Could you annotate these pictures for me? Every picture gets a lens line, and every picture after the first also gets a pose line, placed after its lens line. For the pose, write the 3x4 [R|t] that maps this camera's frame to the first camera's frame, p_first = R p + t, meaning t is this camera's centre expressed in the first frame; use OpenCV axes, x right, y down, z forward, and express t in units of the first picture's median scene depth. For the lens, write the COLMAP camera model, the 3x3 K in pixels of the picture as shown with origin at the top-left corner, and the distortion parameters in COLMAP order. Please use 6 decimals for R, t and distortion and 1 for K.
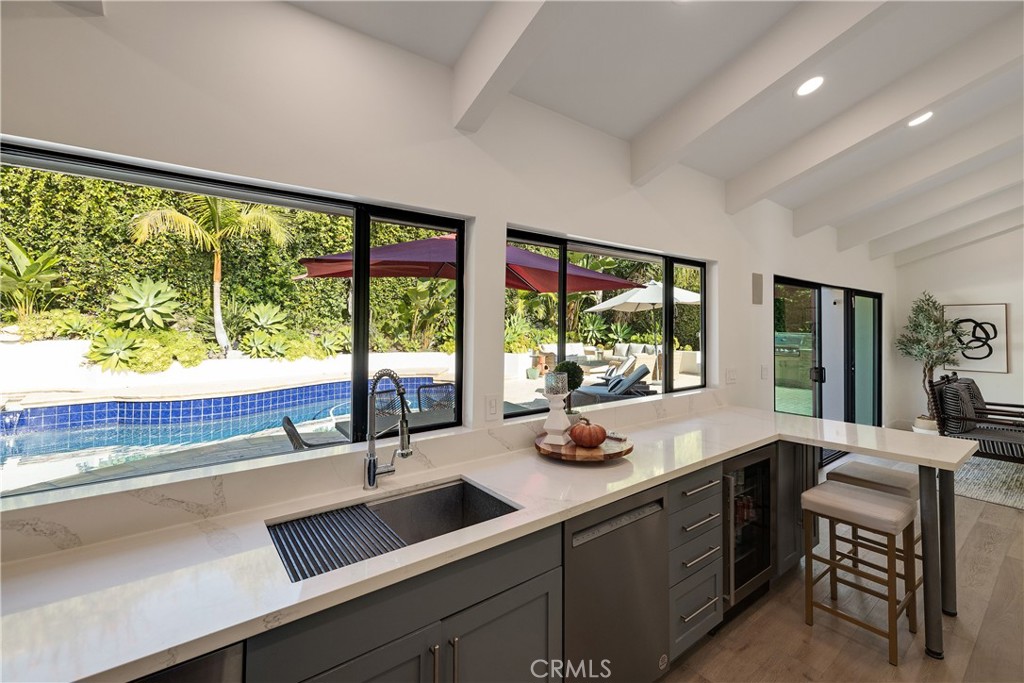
lens RADIAL K [[447.3, 0, 528.3], [0, 447.3, 321.3], [0, 0, 1]] dist [0.000919, 0.000095]
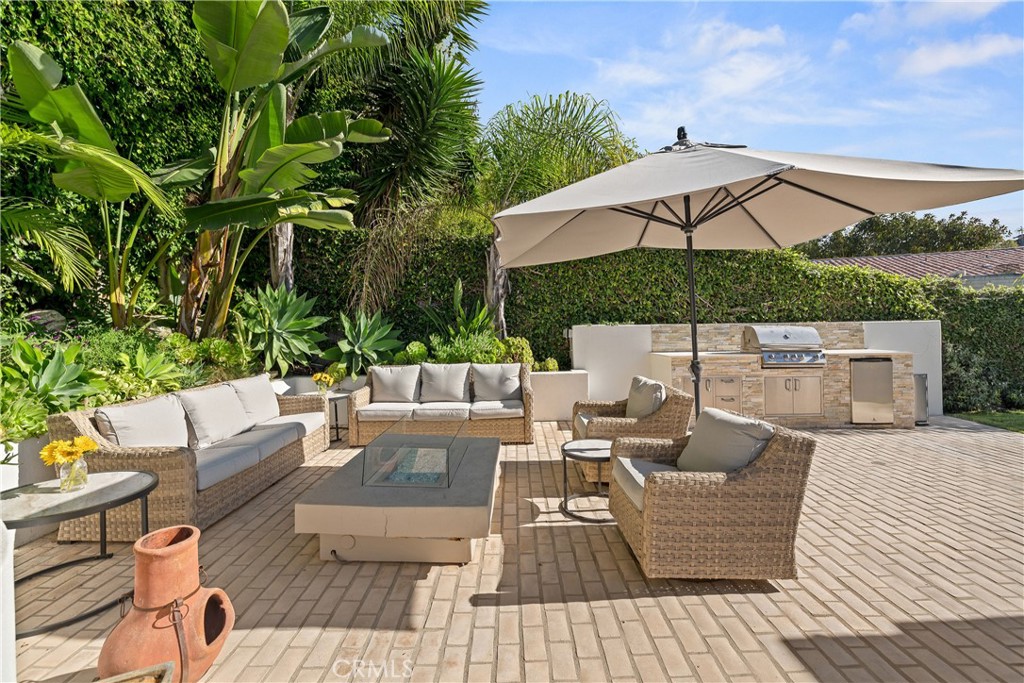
lens RADIAL K [[447.3, 0, 528.3], [0, 447.3, 321.3], [0, 0, 1]] dist [0.000919, 0.000095]
pose [[0.649629, -0.017177, 0.760057, 0.005417], [0.013604, 0.999847, 0.010969, 0.010317], [-0.760129, 0.003214, 0.649764, 0.642194]]
